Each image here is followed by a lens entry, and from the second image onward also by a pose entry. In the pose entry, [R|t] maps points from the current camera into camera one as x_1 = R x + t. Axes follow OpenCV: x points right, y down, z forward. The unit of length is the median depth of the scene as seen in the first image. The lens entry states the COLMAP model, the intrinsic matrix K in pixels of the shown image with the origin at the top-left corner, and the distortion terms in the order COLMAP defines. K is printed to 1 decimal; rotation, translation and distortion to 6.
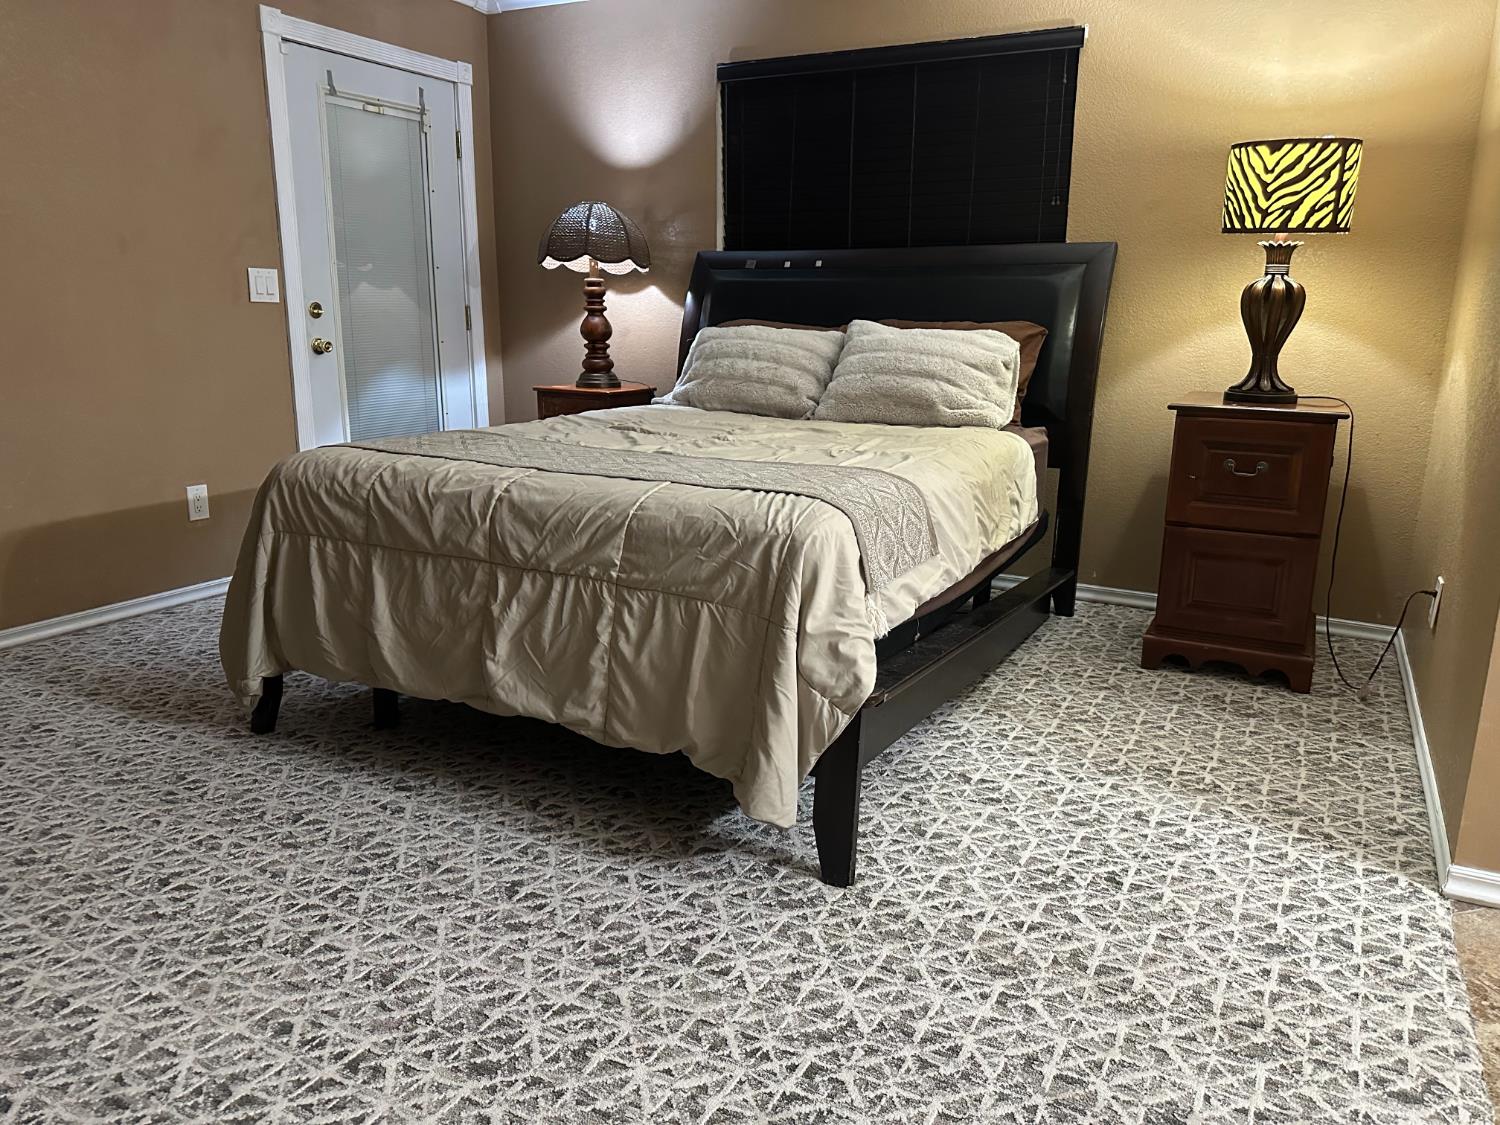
lens RADIAL K [[1049.2, 0, 743.5], [0, 1049.2, 562.6], [0, 0, 1]] dist [0.041094, -0.056347]
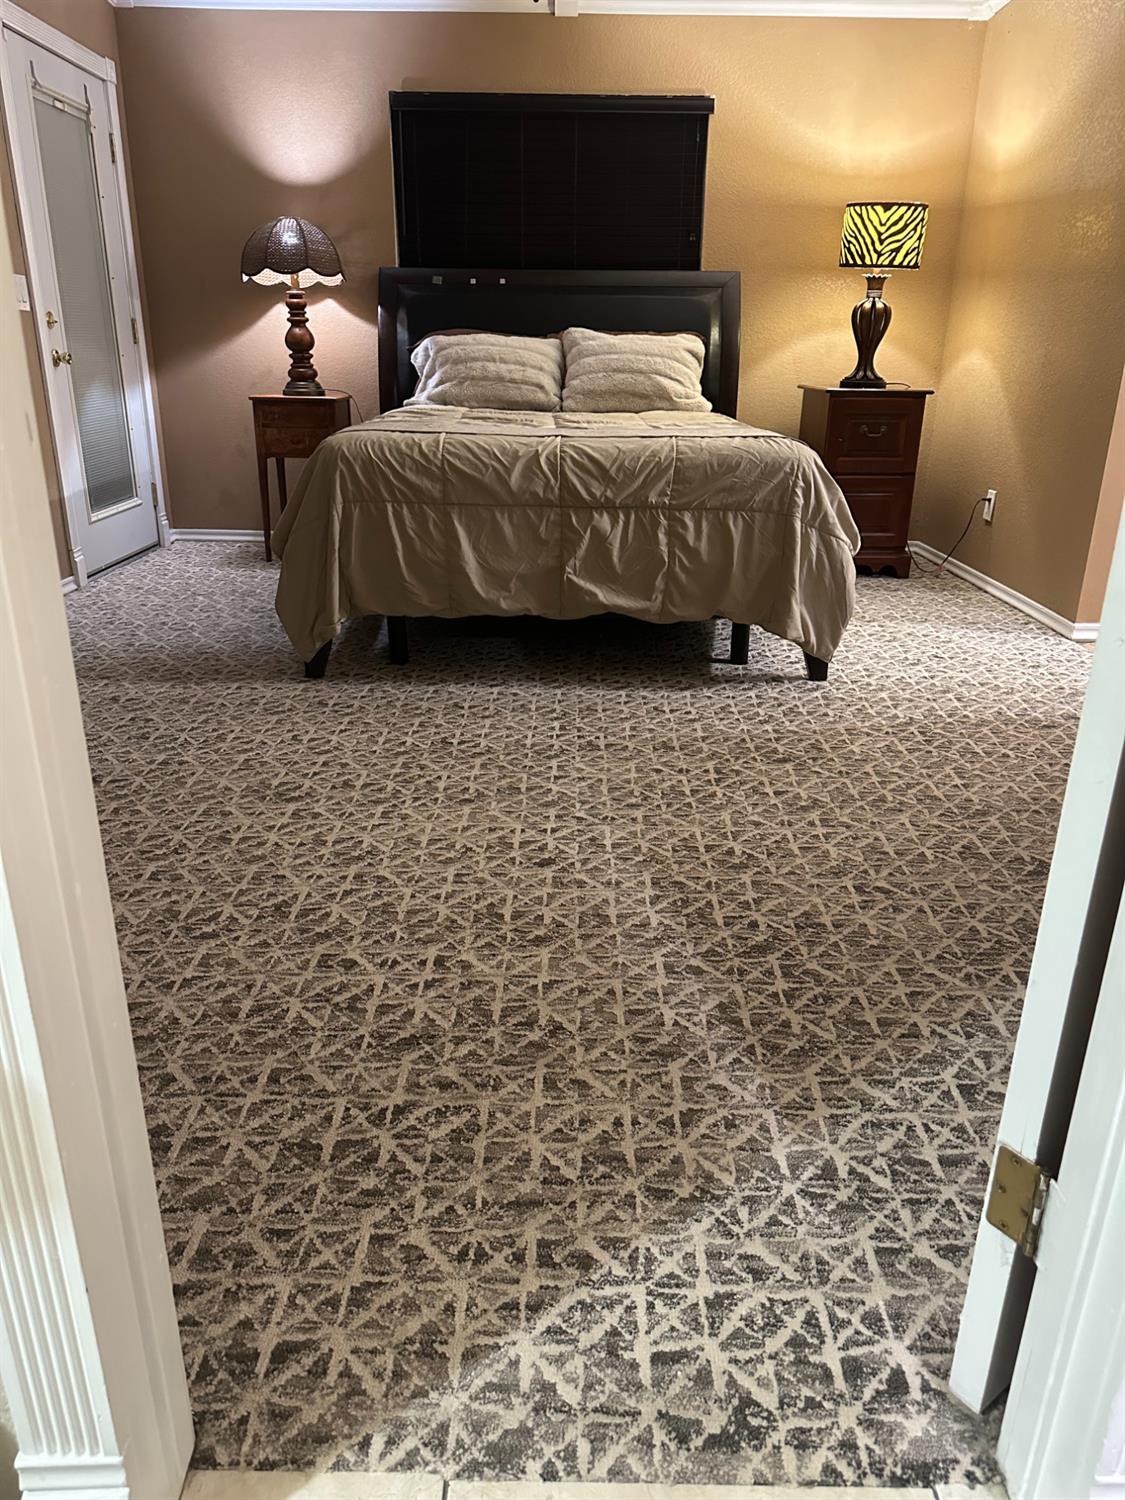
lens RADIAL K [[1049.2, 0, 562.4], [0, 1049.2, 747.6], [0, 0, 1]] dist [0.041094, -0.056347]
pose [[0.888140, -0.166025, 0.428535, -0.672813], [0.105573, 0.981234, 0.161354, 0.067977], [-0.447282, -0.098063, 0.889001, -0.202694]]
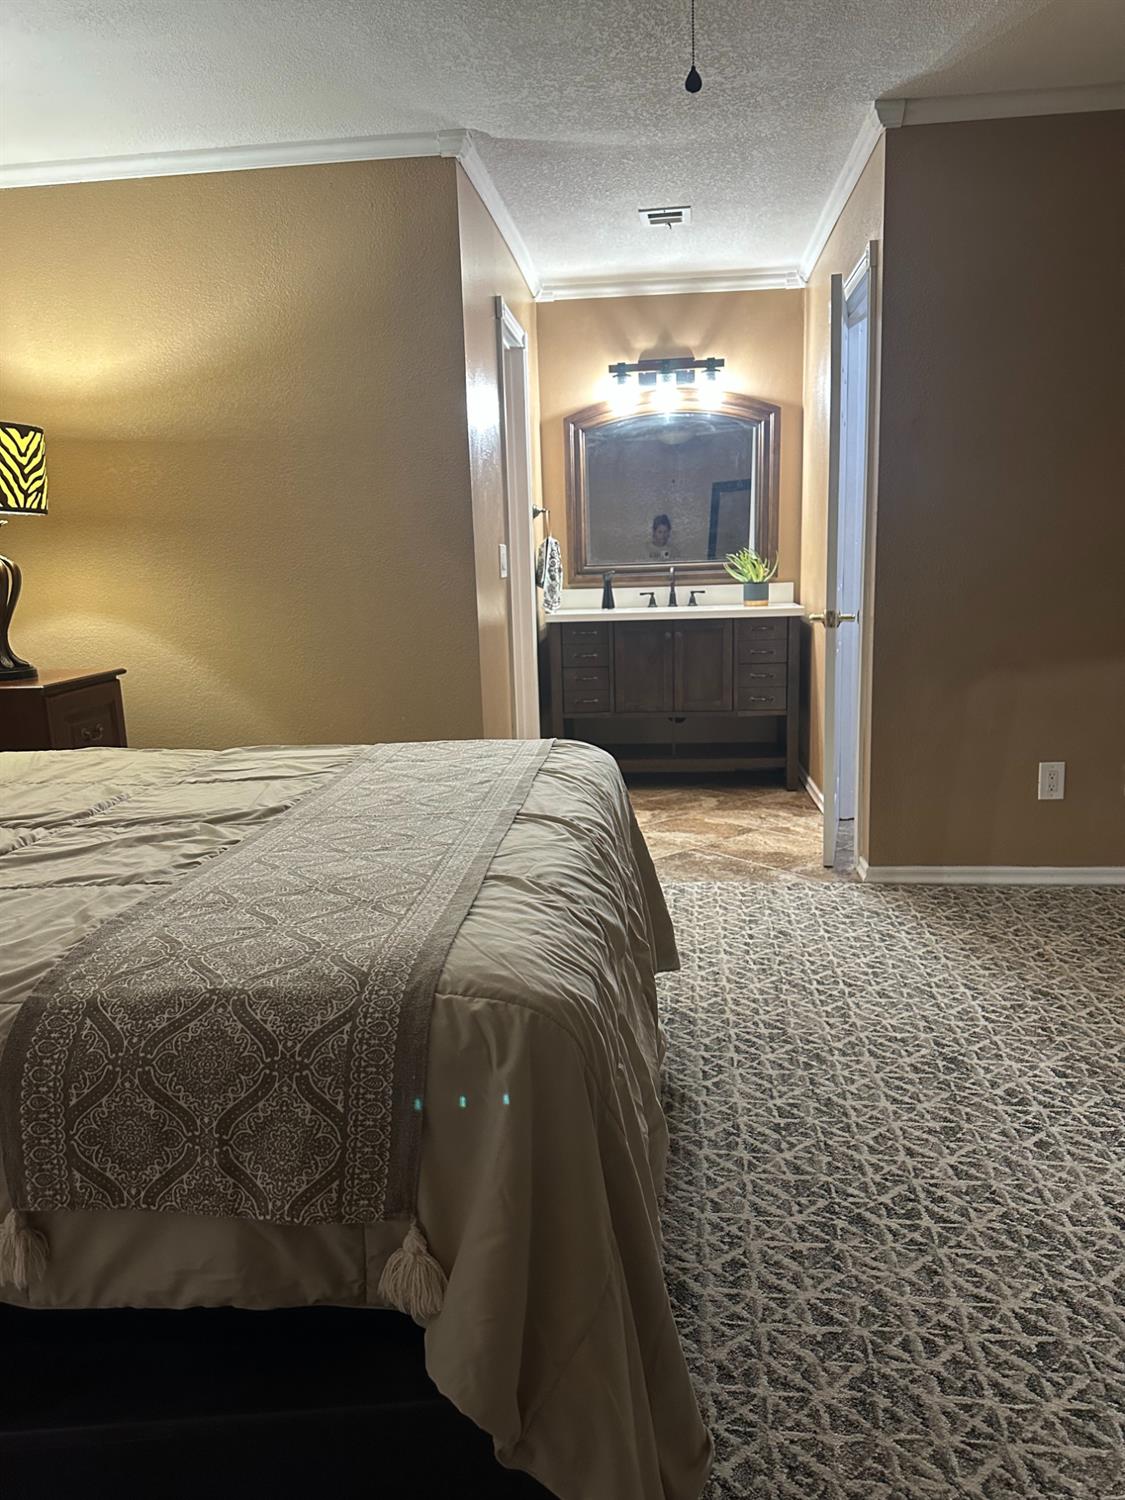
lens RADIAL K [[1049.2, 0, 535.8], [0, 1049.2, 761.2], [0, 0, 1]] dist [0.041094, -0.056347]
pose [[-0.359642, -0.192853, 0.912943, -0.690016], [0.243034, 0.925277, 0.291199, -0.271591], [-0.900884, 0.326603, -0.285899, 0.942792]]
